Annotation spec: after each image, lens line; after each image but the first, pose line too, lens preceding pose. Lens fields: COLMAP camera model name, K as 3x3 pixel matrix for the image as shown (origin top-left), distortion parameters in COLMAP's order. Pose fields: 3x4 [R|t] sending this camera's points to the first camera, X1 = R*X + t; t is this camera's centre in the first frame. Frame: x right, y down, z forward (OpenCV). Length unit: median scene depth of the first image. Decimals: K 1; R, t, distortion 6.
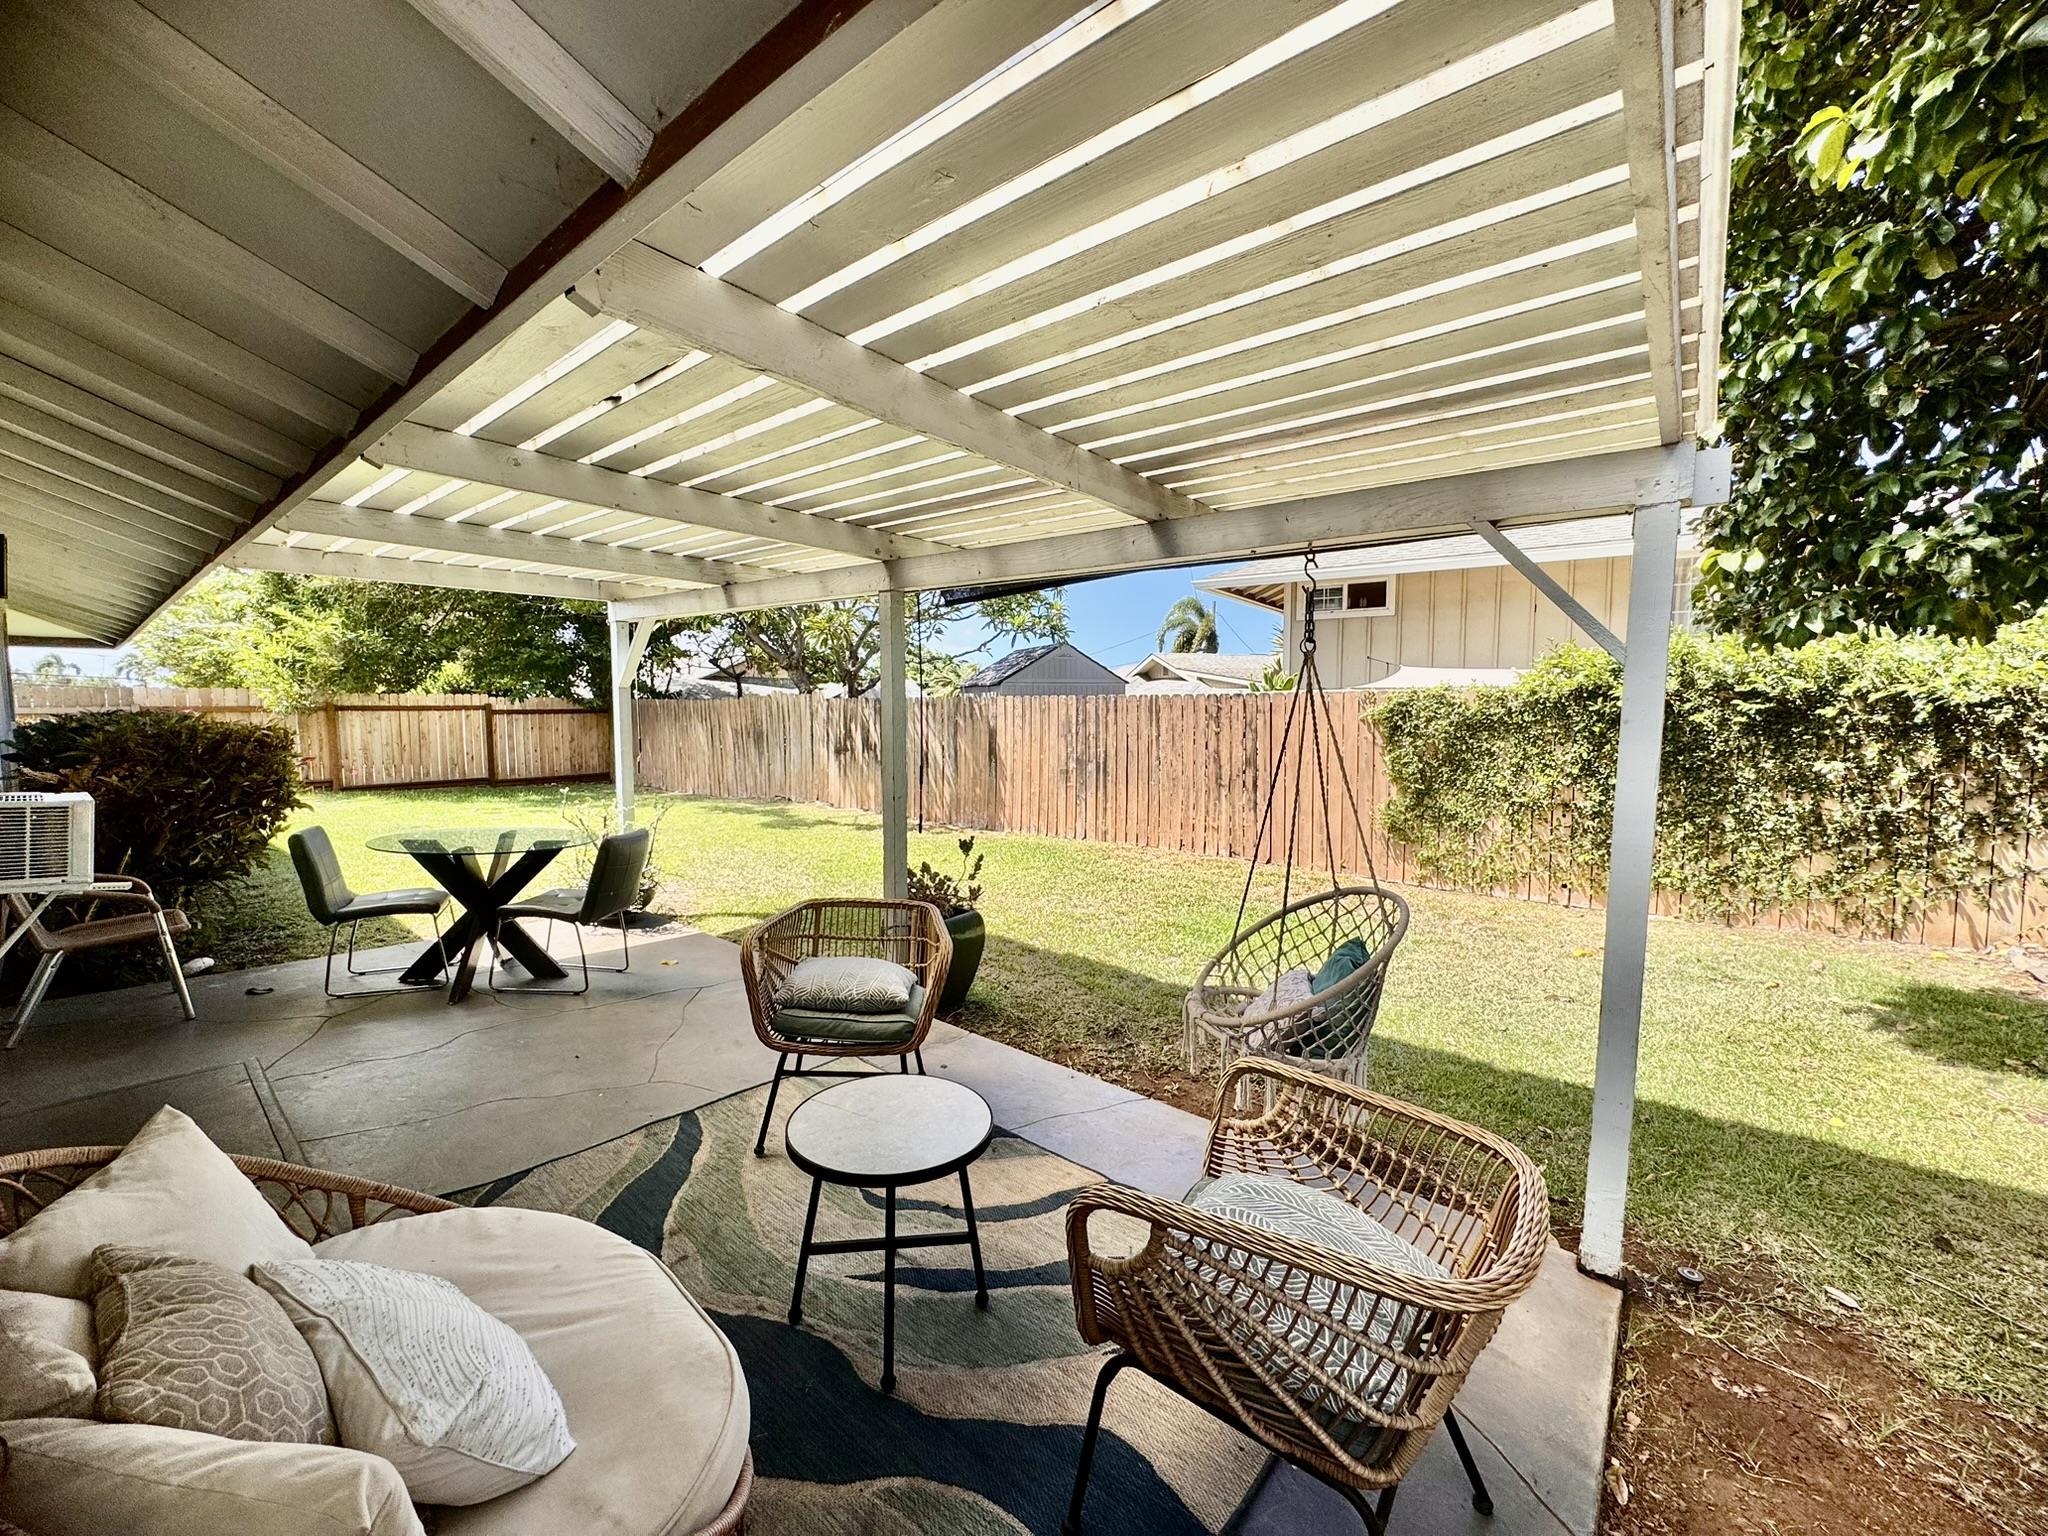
lens RADIAL K [[822.4, 0, 1024.0], [0, 822.4, 768.0], [0, 0, 1]] dist [-0.003725, -0.000205]
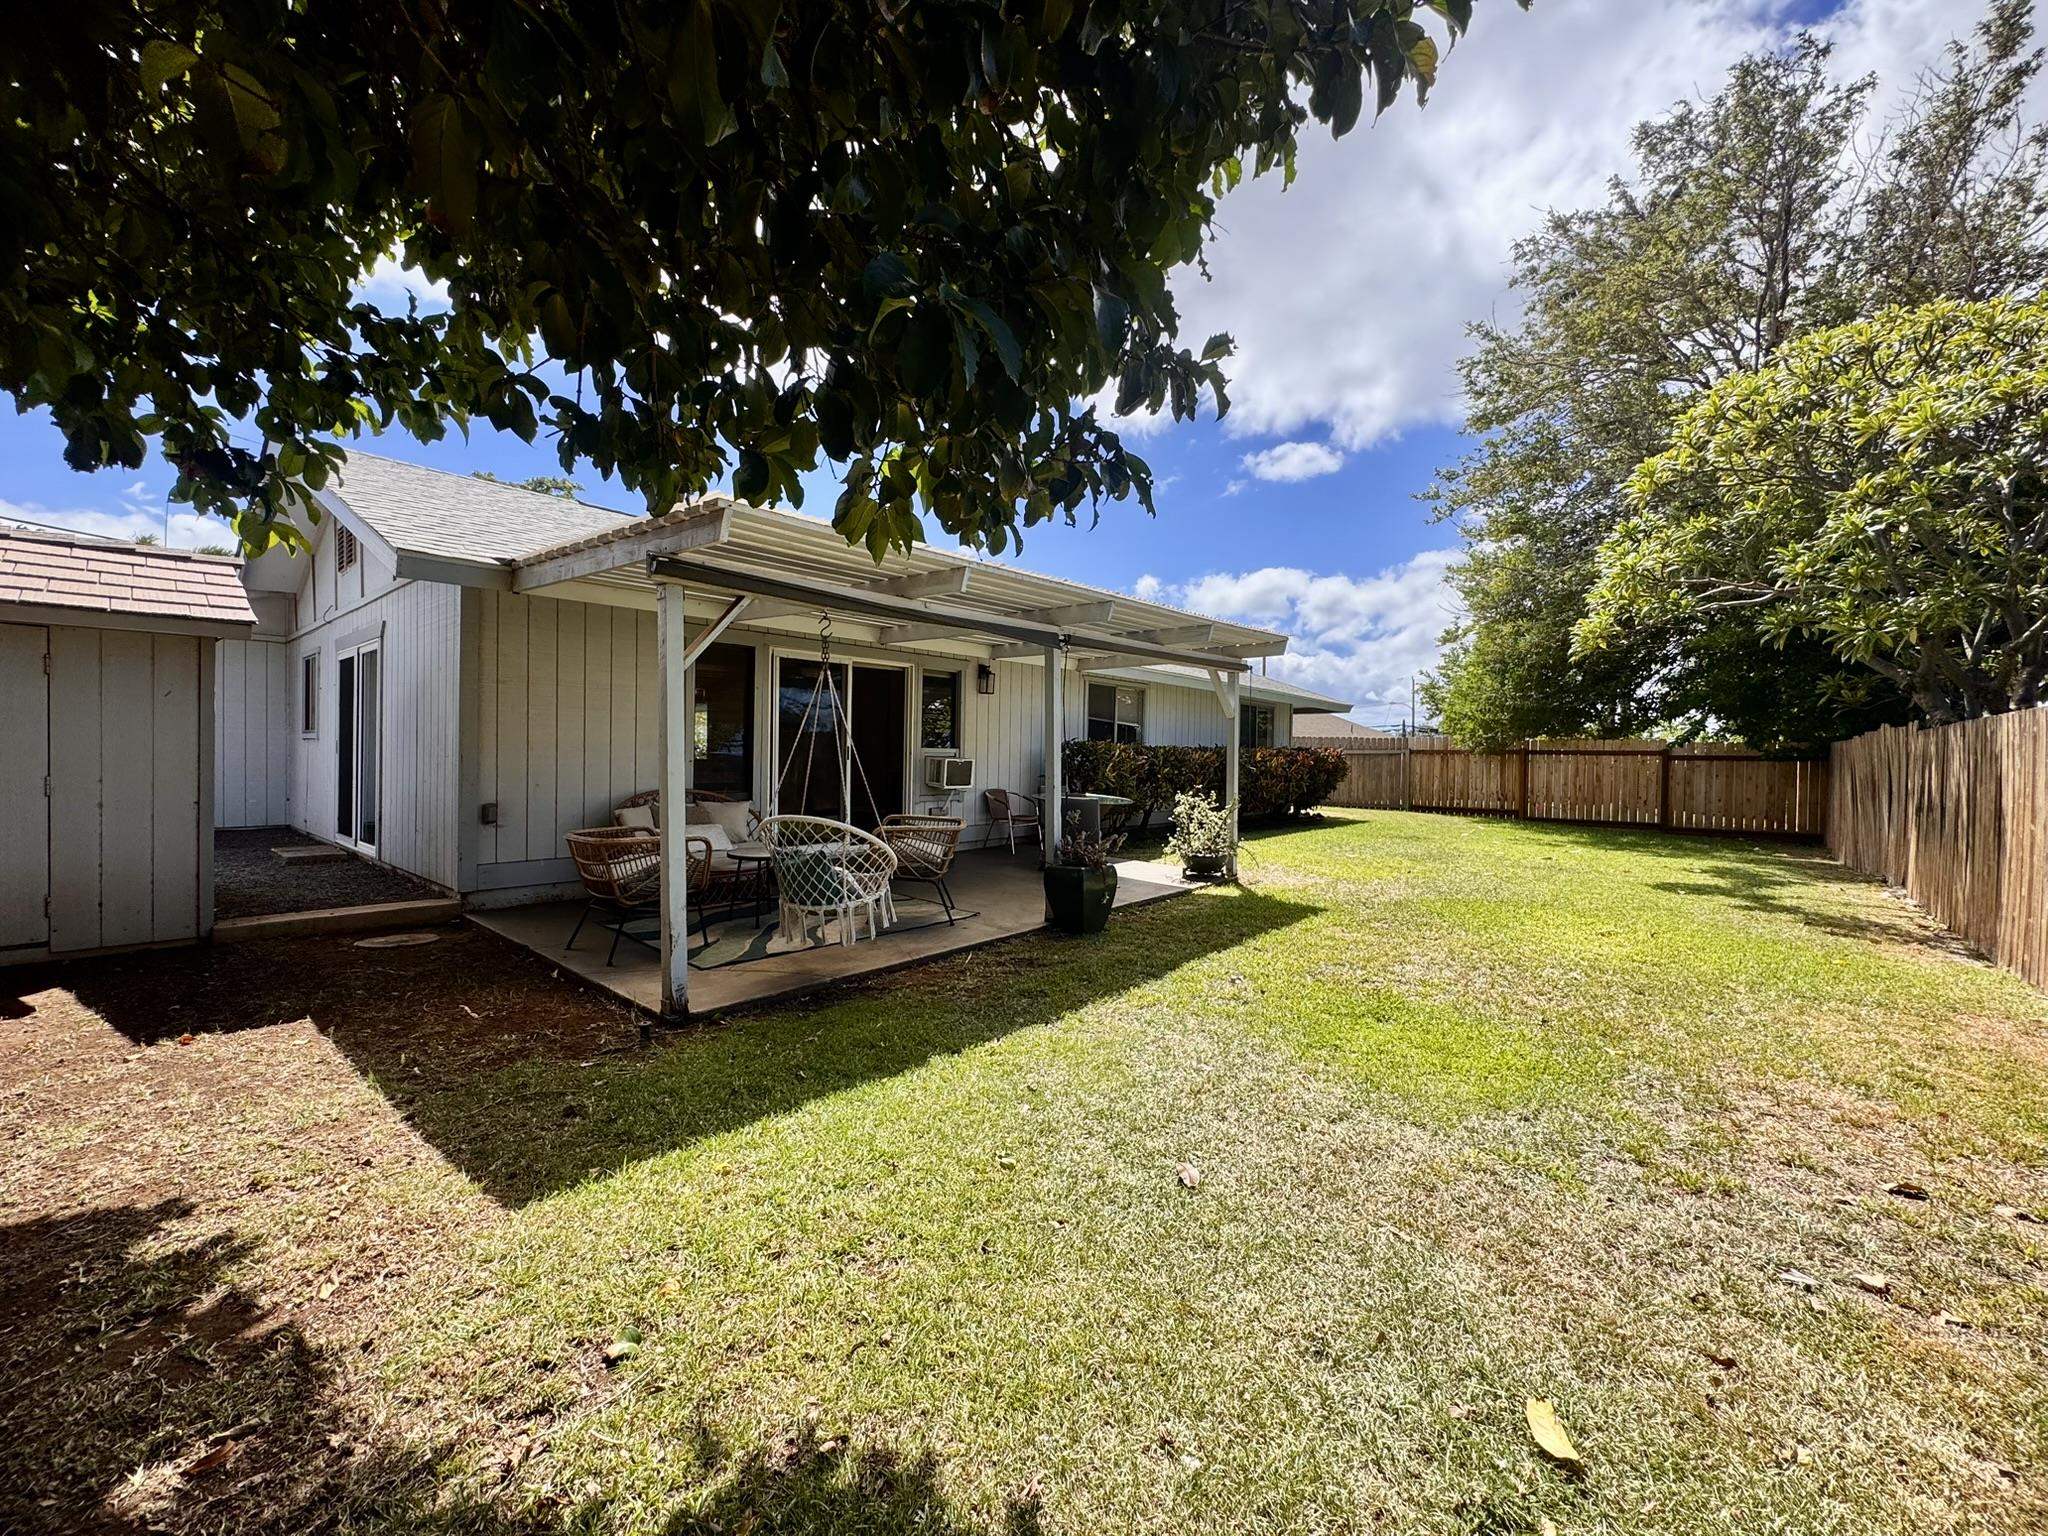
lens RADIAL K [[822.4, 0, 1024.0], [0, 822.4, 768.0], [0, 0, 1]] dist [-0.003725, -0.000205]
pose [[-0.013297, 0.017922, -0.999751, 0.388070], [-0.093069, 0.995477, 0.019084, -0.003369], [0.995571, 0.093299, -0.011568, 0.268574]]
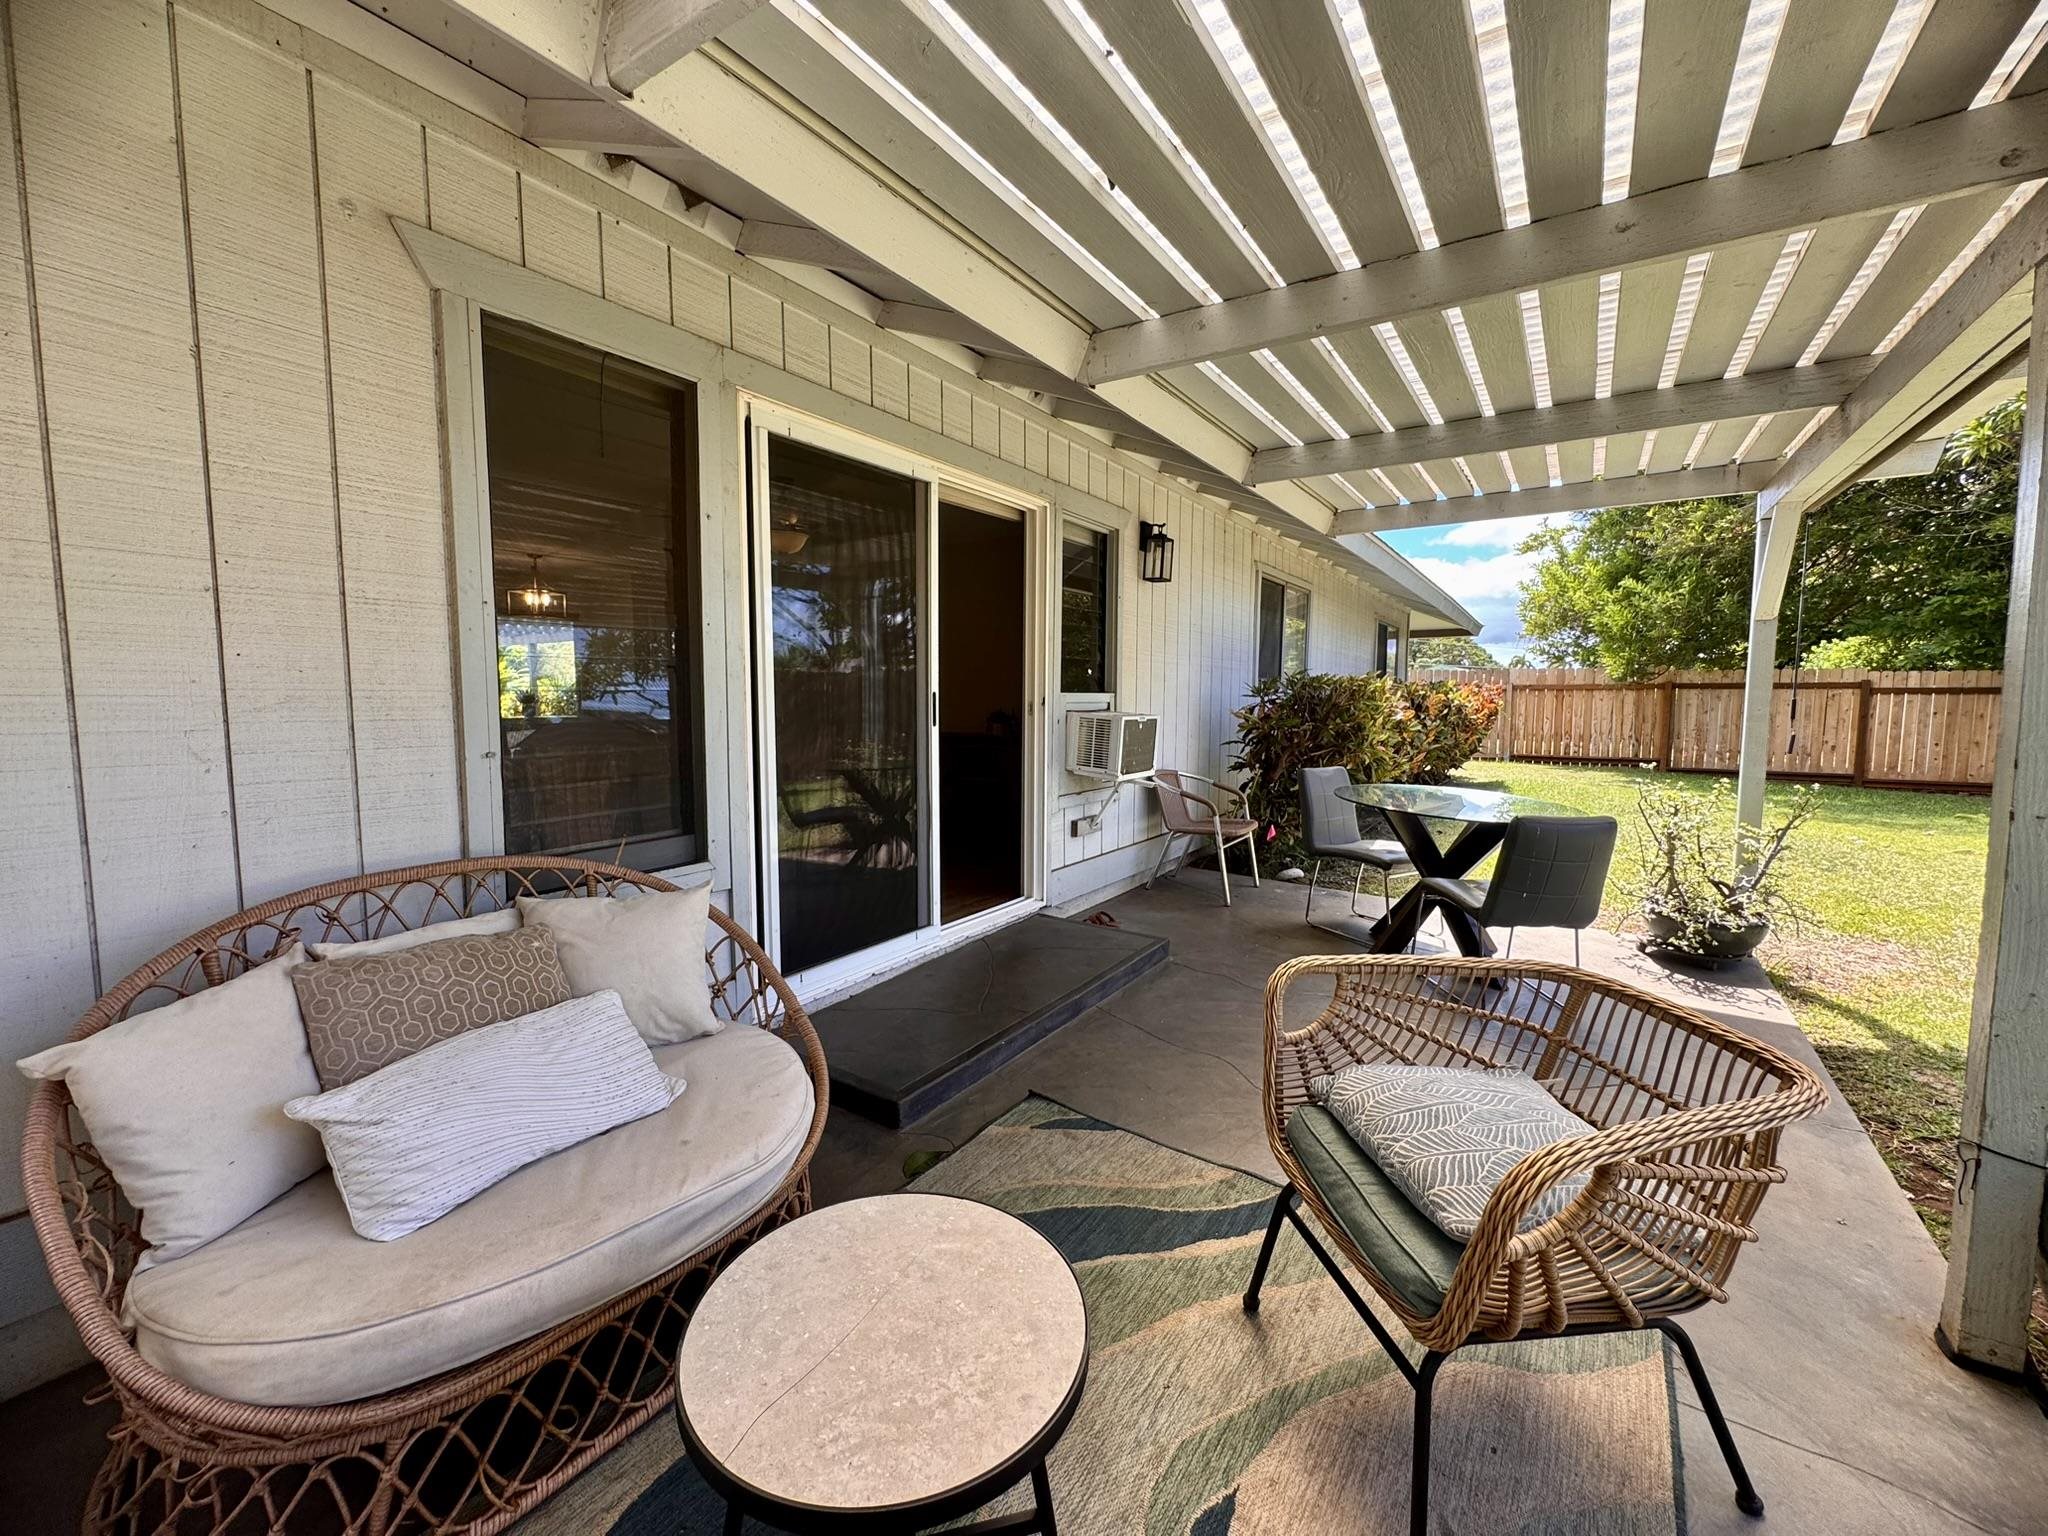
lens RADIAL K [[822.4, 0, 1024.0], [0, 822.4, 768.0], [0, 0, 1]] dist [-0.003725, -0.000205]
pose [[0.103761, 0.087408, -0.990754, 0.048288], [-0.076942, 0.993851, 0.079624, 0.004823], [0.991622, 0.067968, 0.109849, 0.139538]]
